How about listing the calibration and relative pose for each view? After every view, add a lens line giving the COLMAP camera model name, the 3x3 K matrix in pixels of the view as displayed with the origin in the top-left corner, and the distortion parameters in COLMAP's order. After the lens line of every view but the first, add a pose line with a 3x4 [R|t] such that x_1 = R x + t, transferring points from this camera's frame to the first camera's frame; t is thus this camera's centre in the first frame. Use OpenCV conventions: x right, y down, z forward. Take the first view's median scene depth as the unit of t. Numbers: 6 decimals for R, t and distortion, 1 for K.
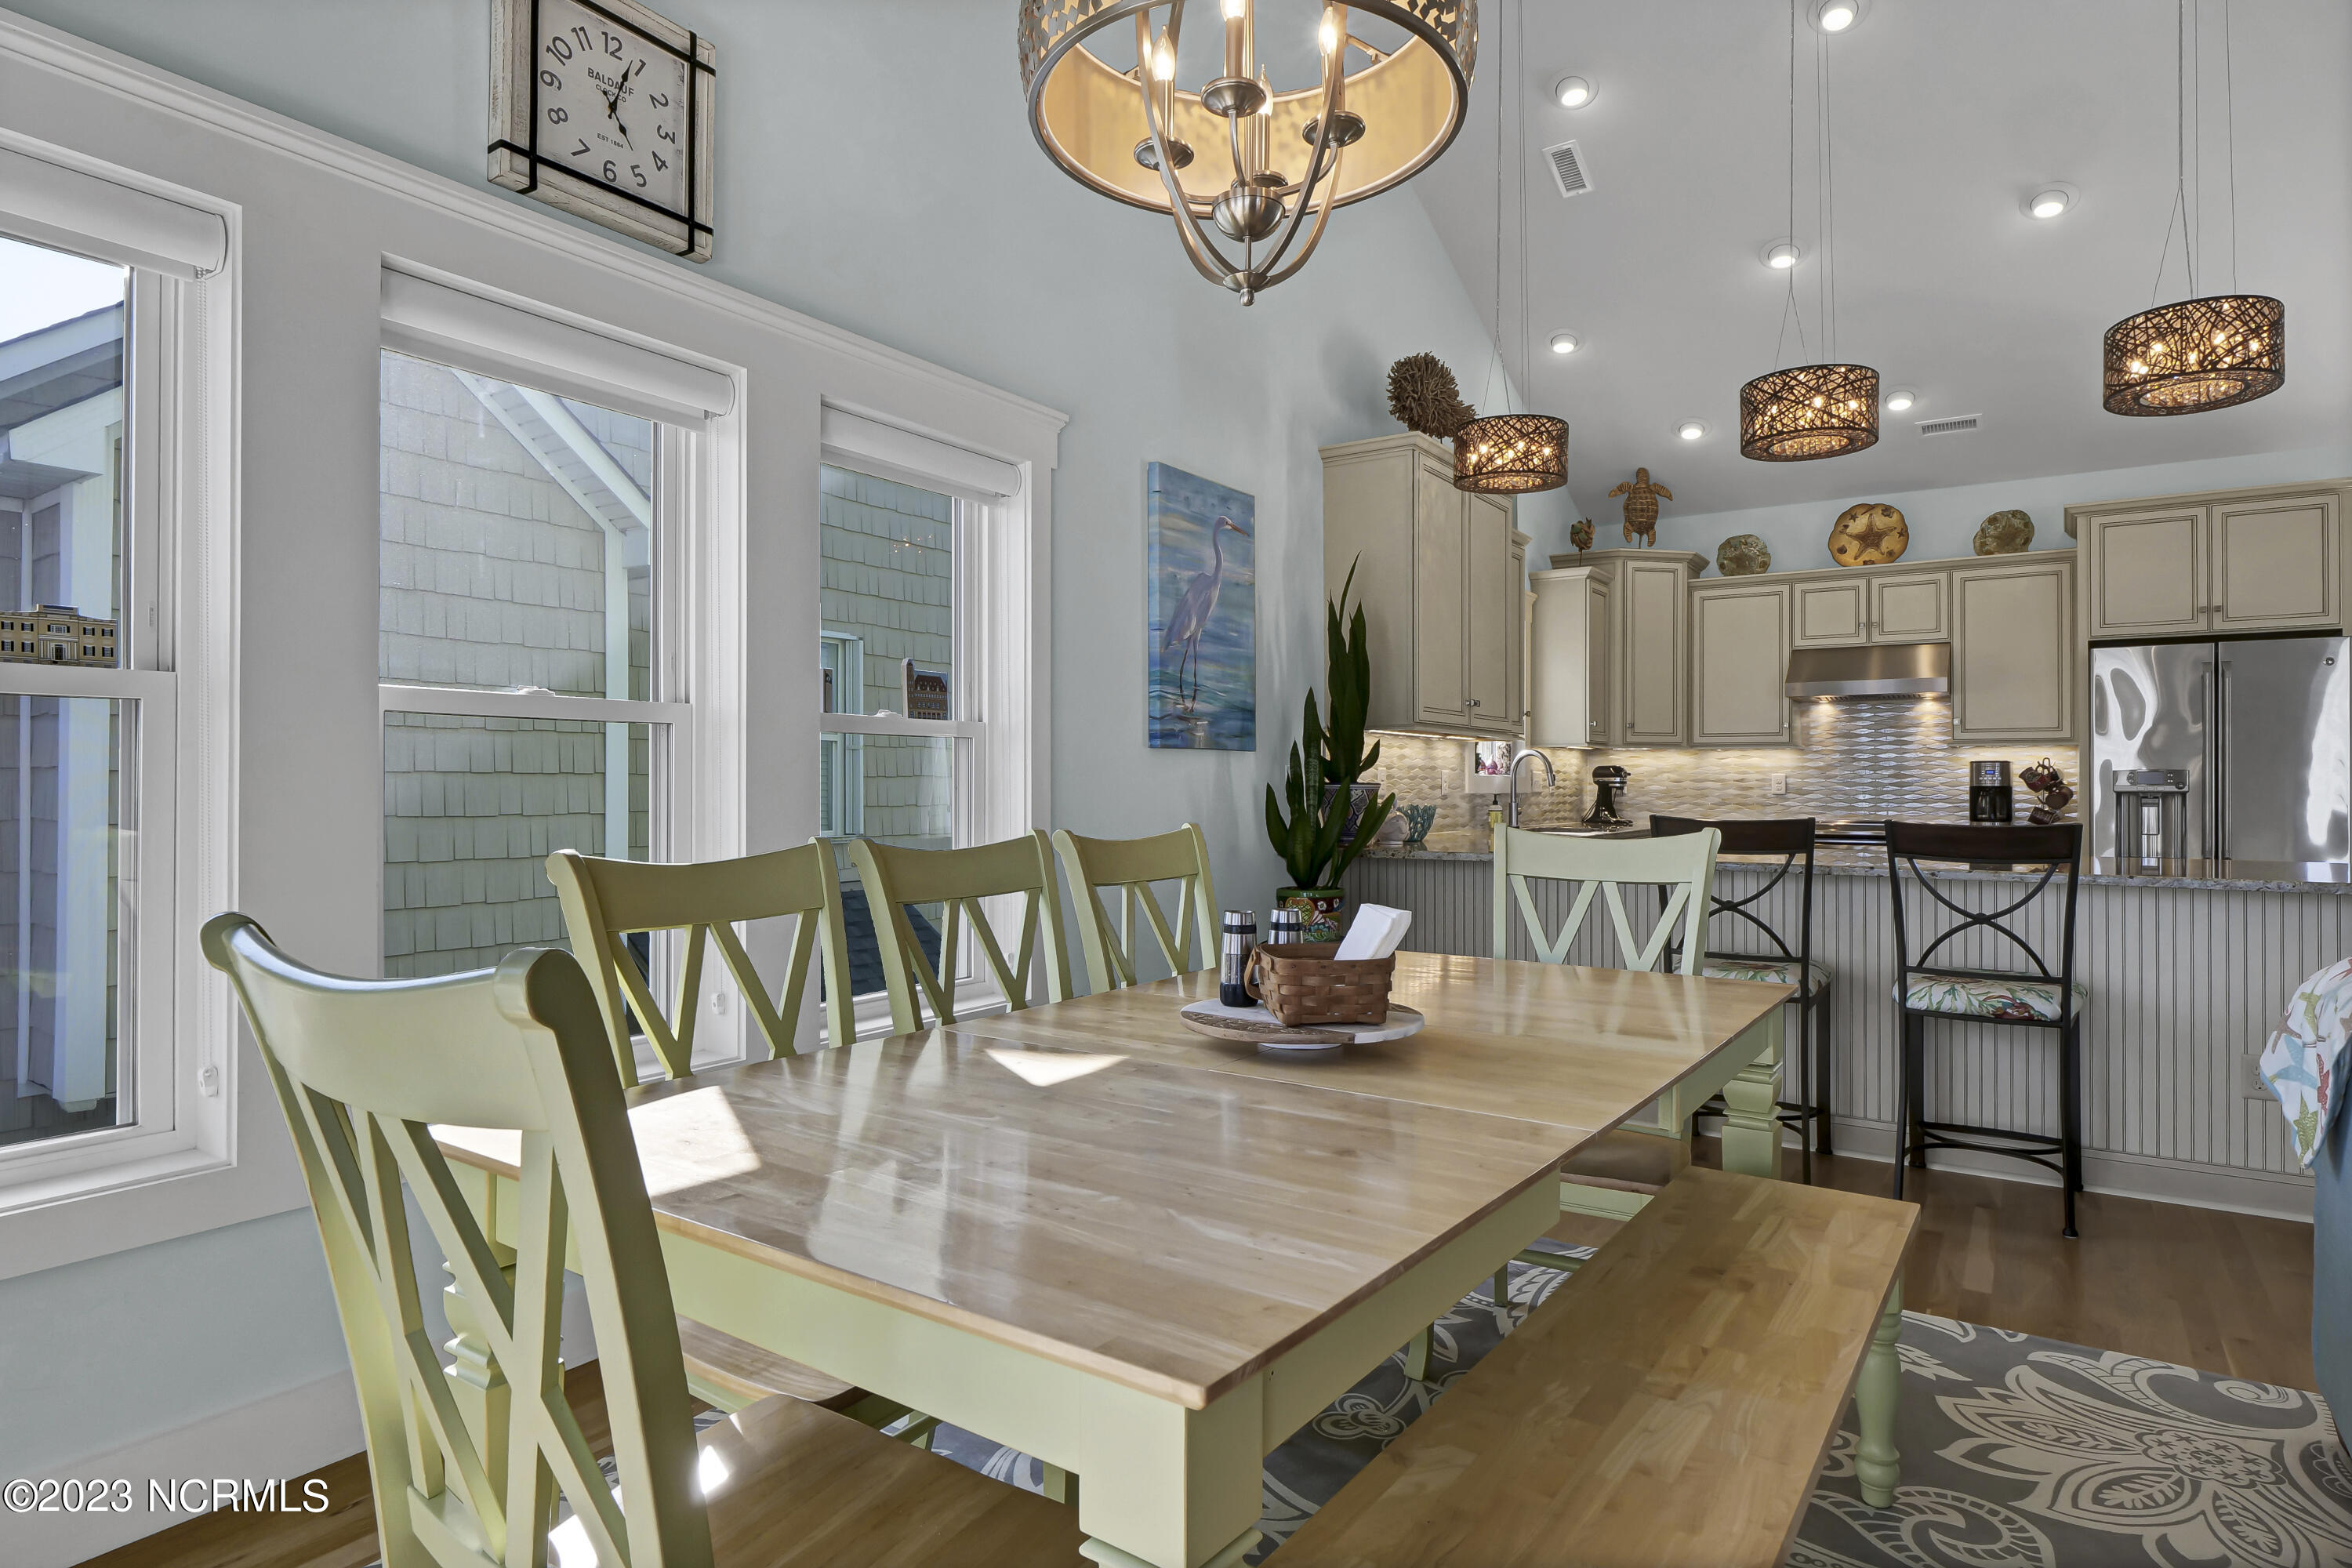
lens RADIAL K [[1290.5, 0, 1189.5], [0, 1290.5, 777.1], [0, 0, 1]] dist [0.004182, 0.003293]
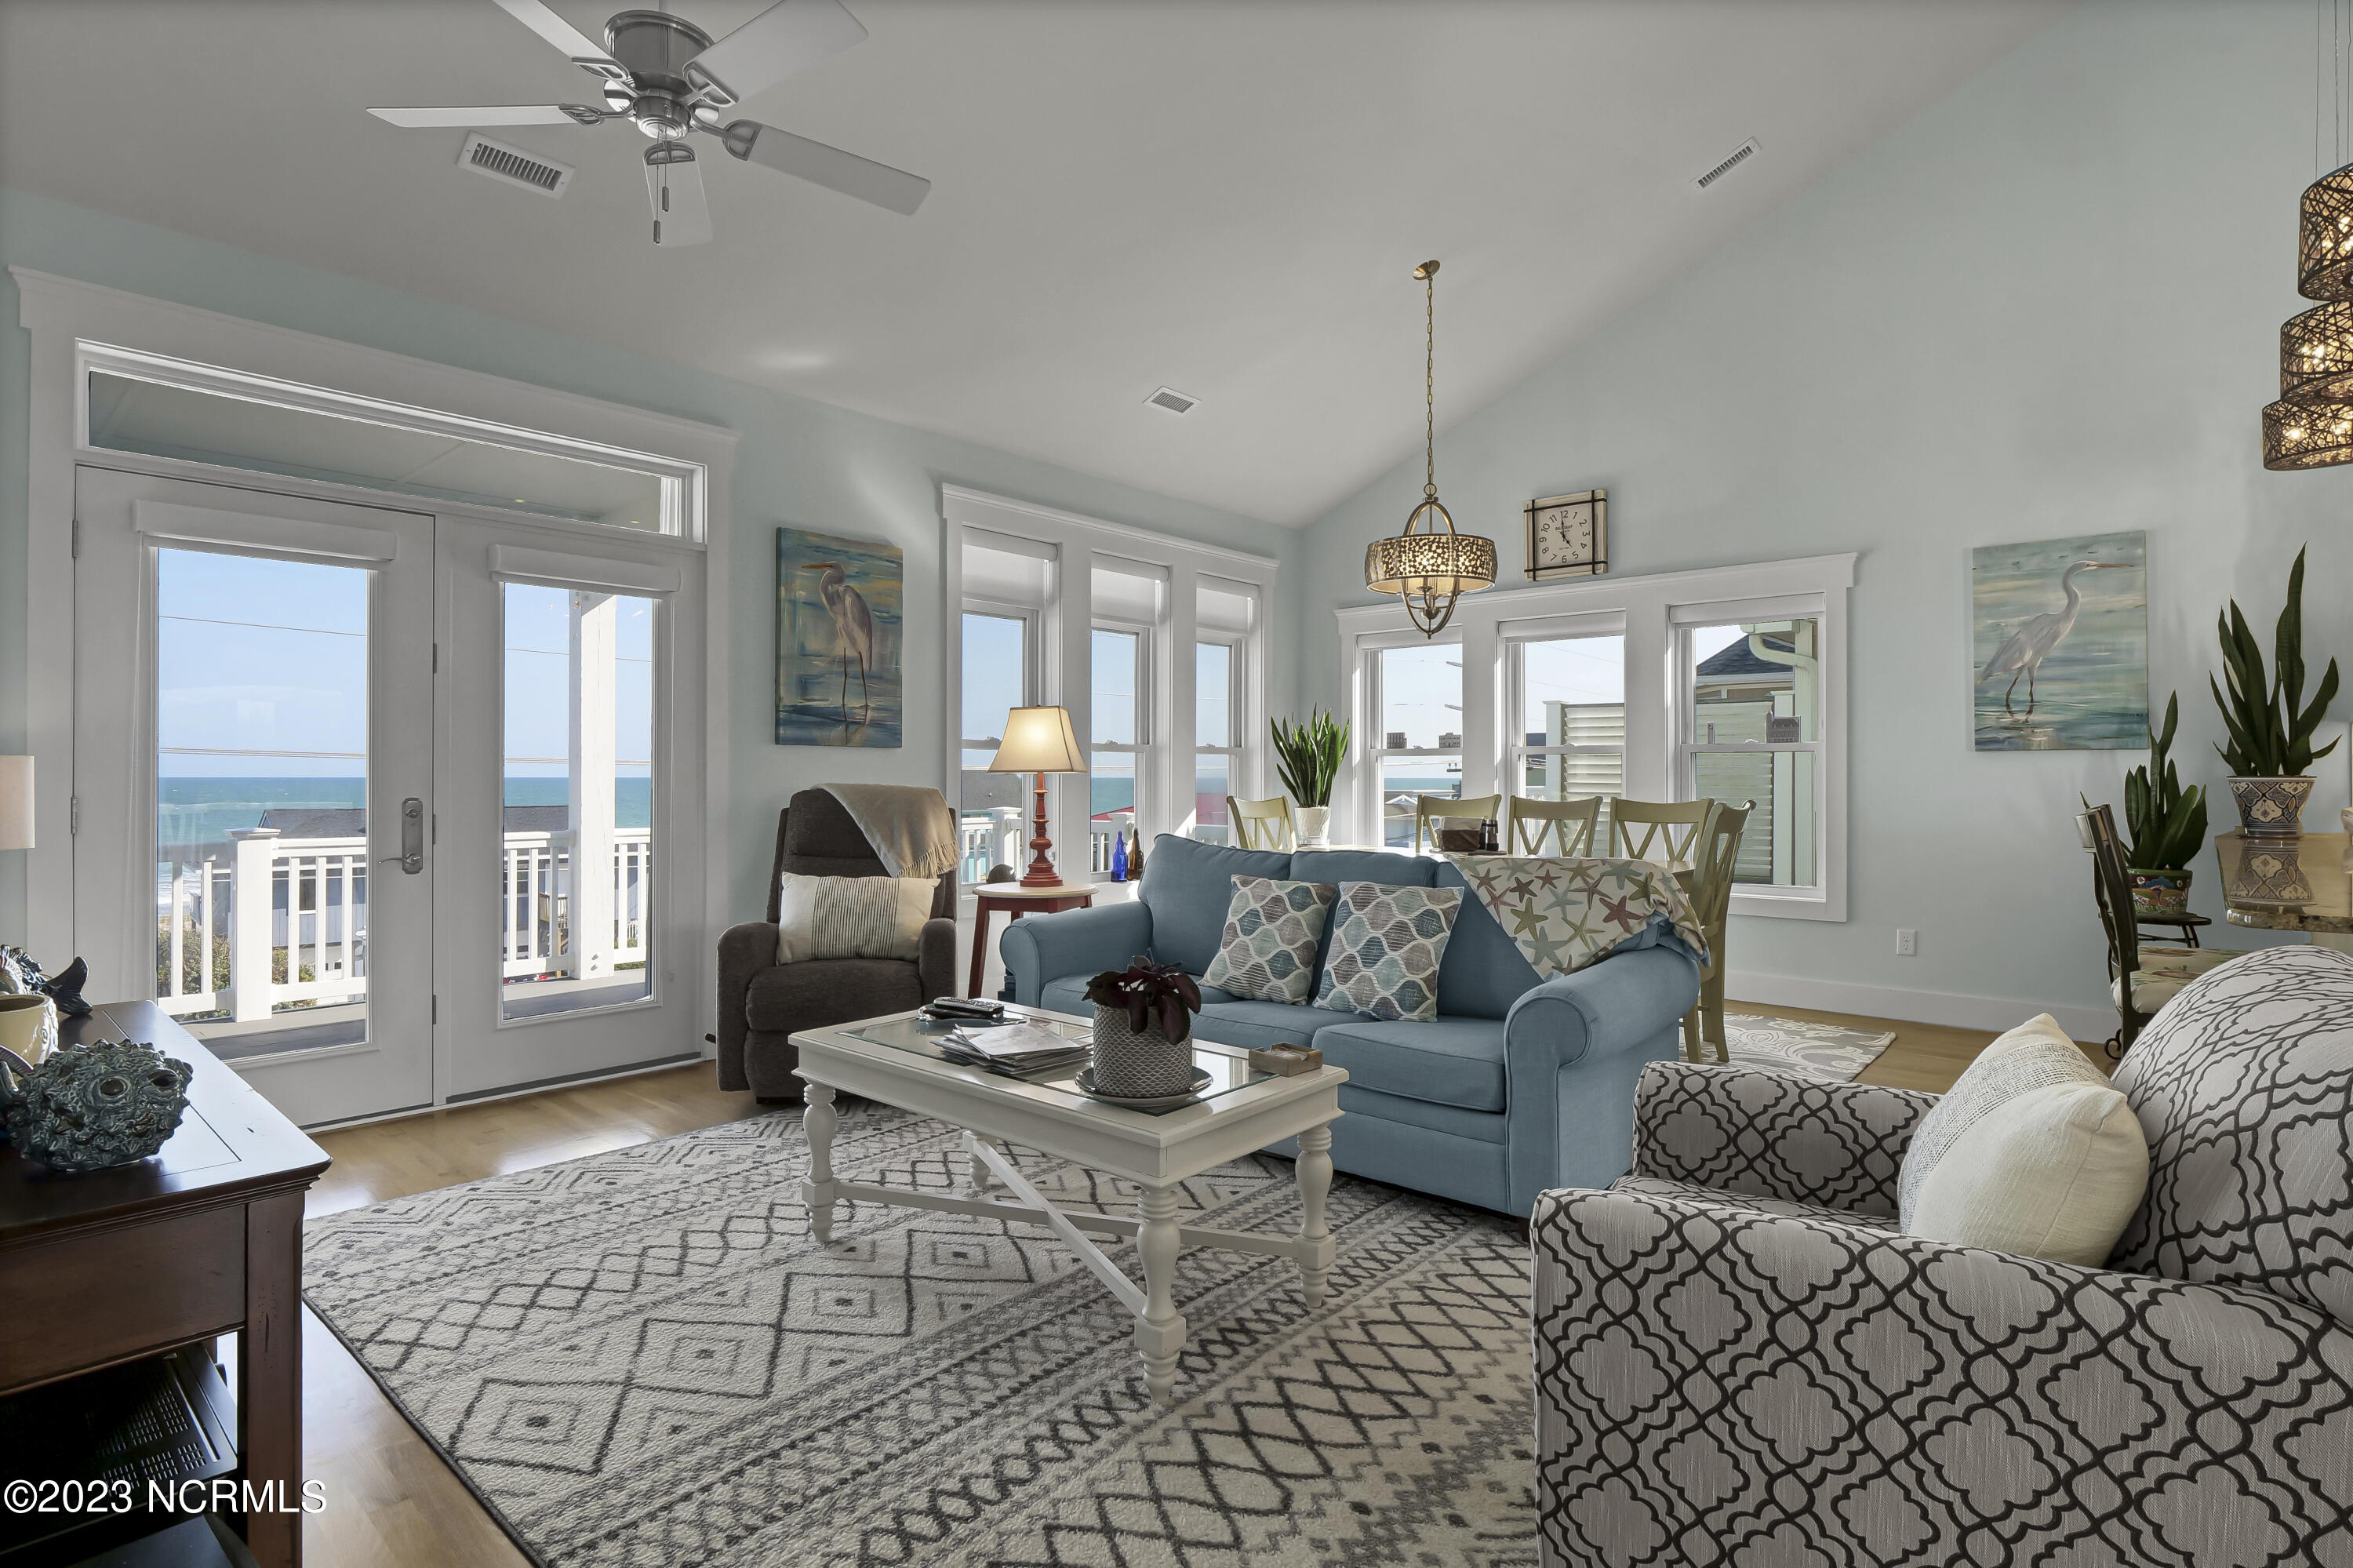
lens RADIAL K [[1179.7, 0, 1185.0], [0, 1179.7, 770.1], [0, 0, 1]] dist [-0.013920, -0.004027]
pose [[-0.127354, -0.008354, -0.991822, 1.099109], [0.003975, 0.999952, -0.008933, 0.004257], [0.991849, -0.005080, -0.127315, 0.255062]]
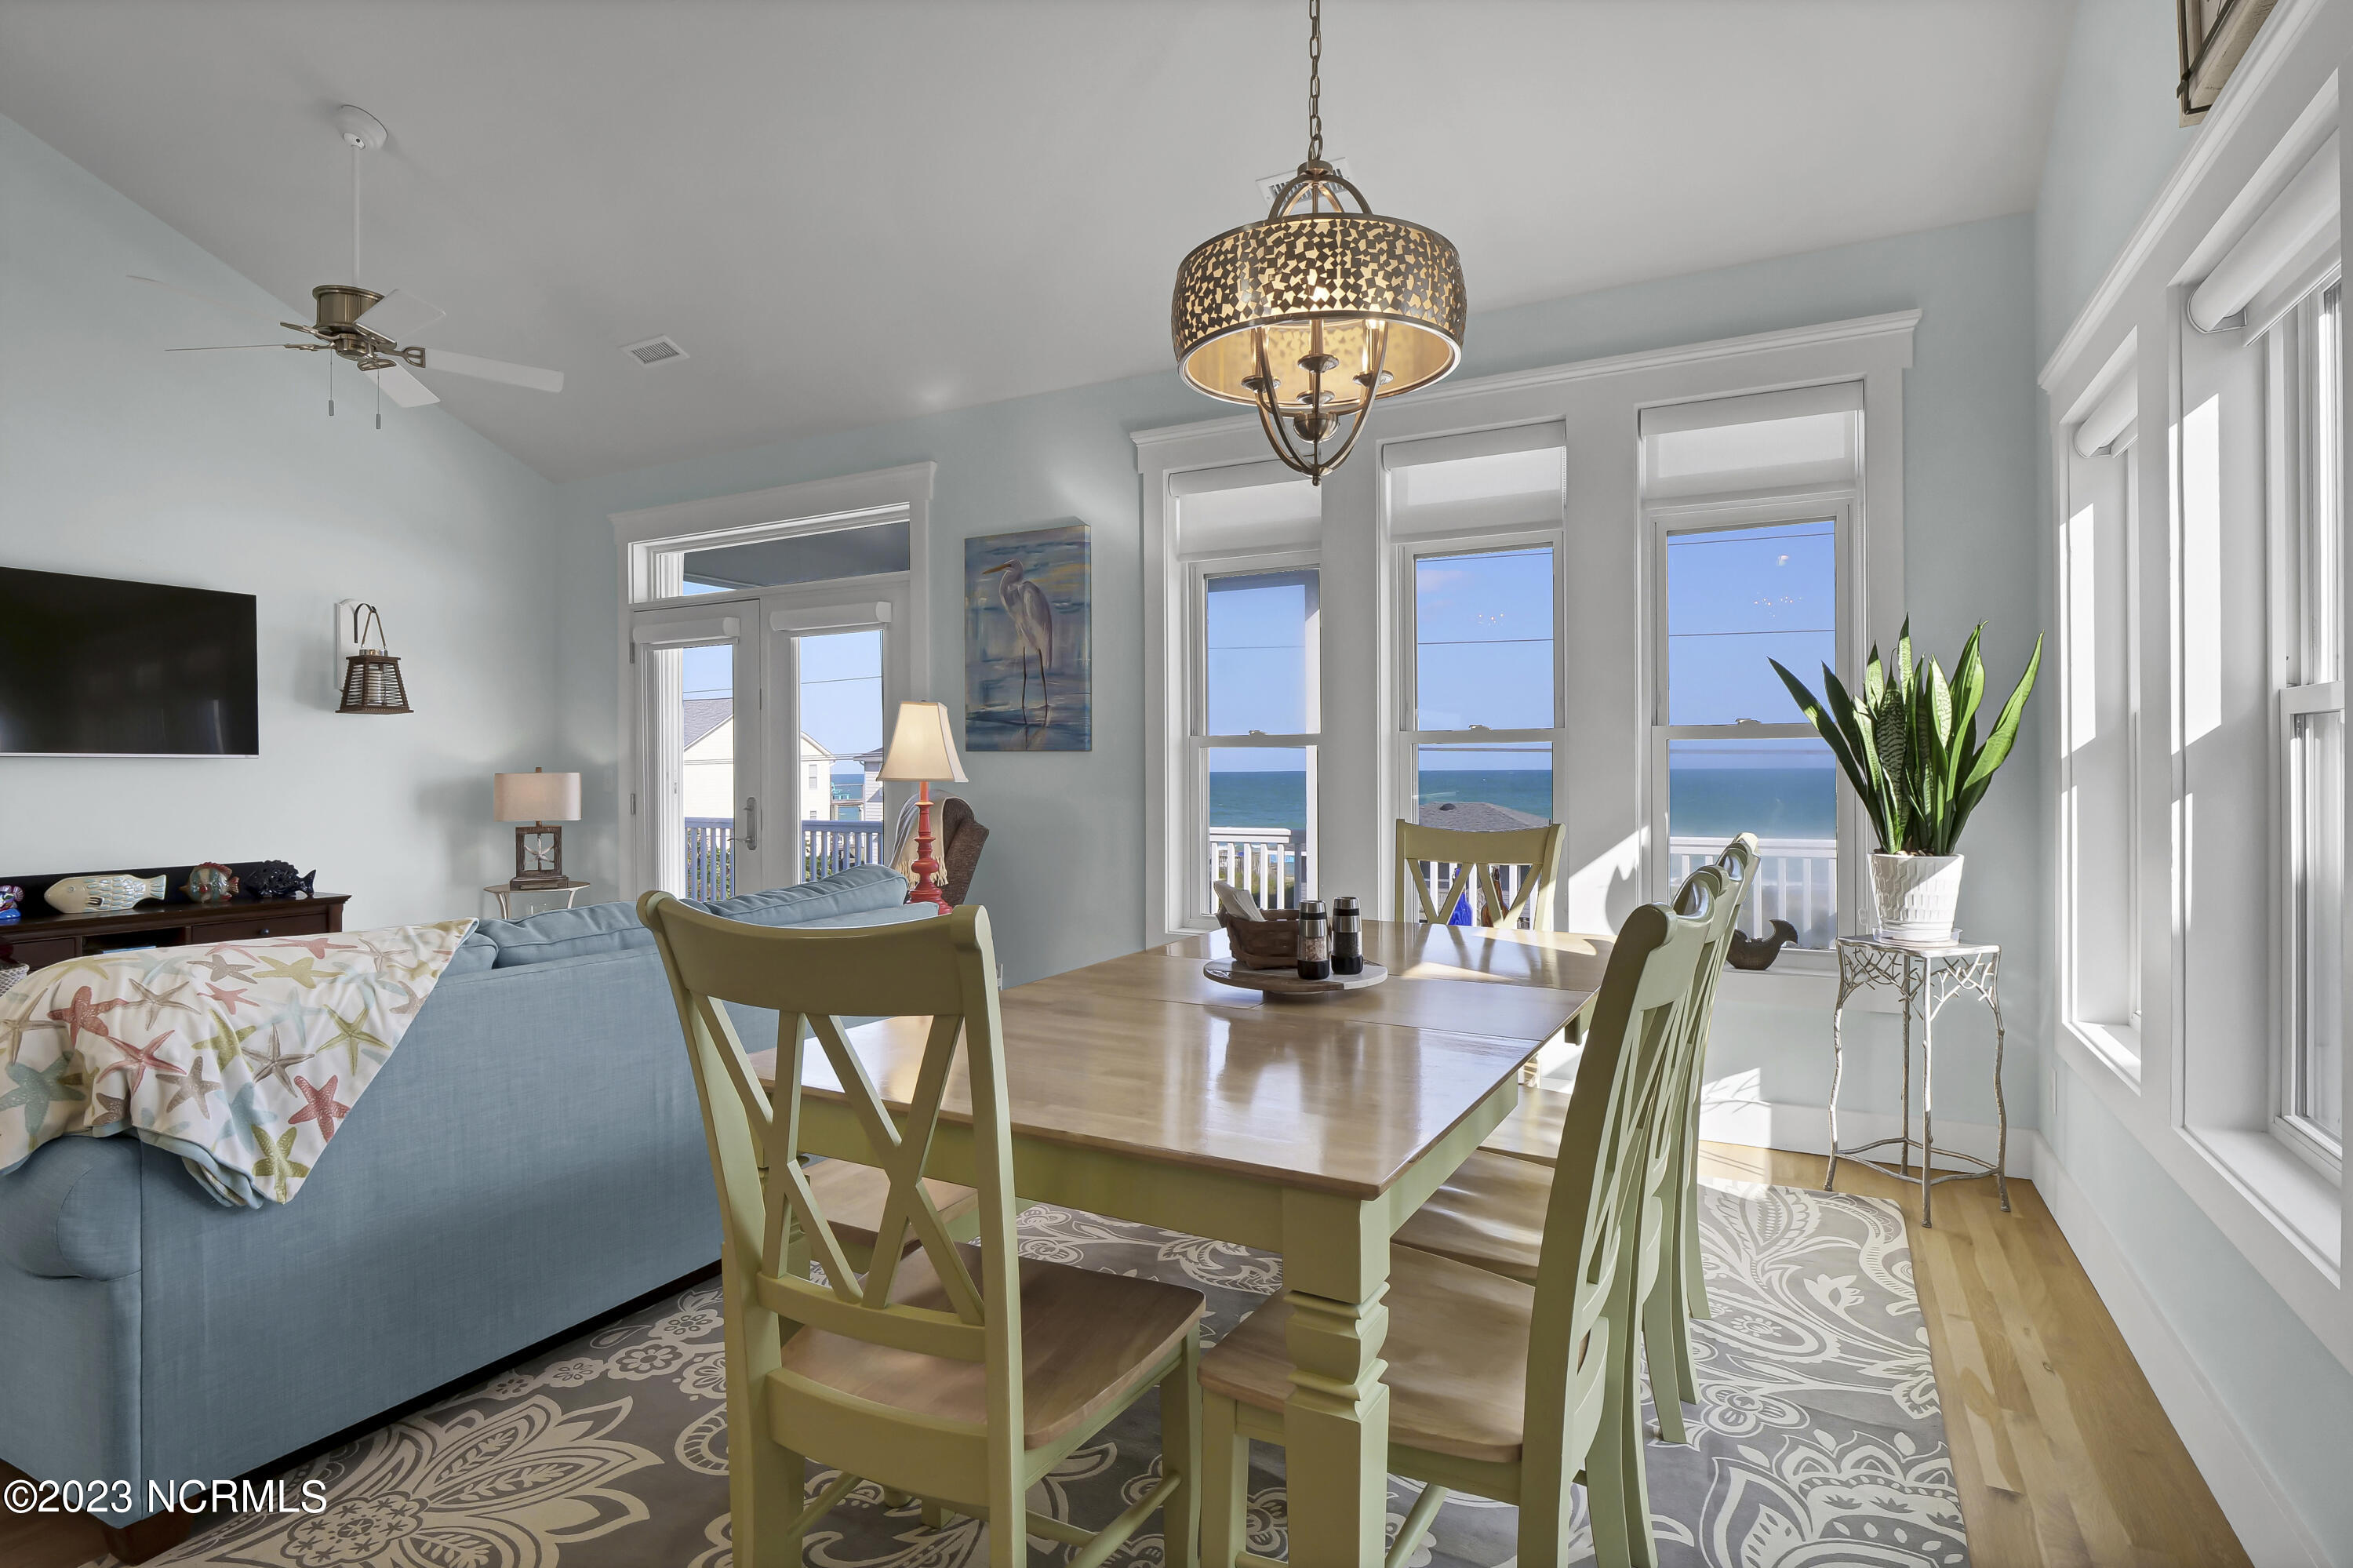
lens RADIAL K [[1179.7, 0, 1203.1], [0, 1179.7, 780.3], [0, 0, 1]] dist [-0.013920, -0.004027]
pose [[-0.993828, 0.002439, -0.110901, 0.104899], [0.002511, 0.999997, -0.000512, -0.001438], [0.110900, -0.000787, -0.993831, 0.806737]]
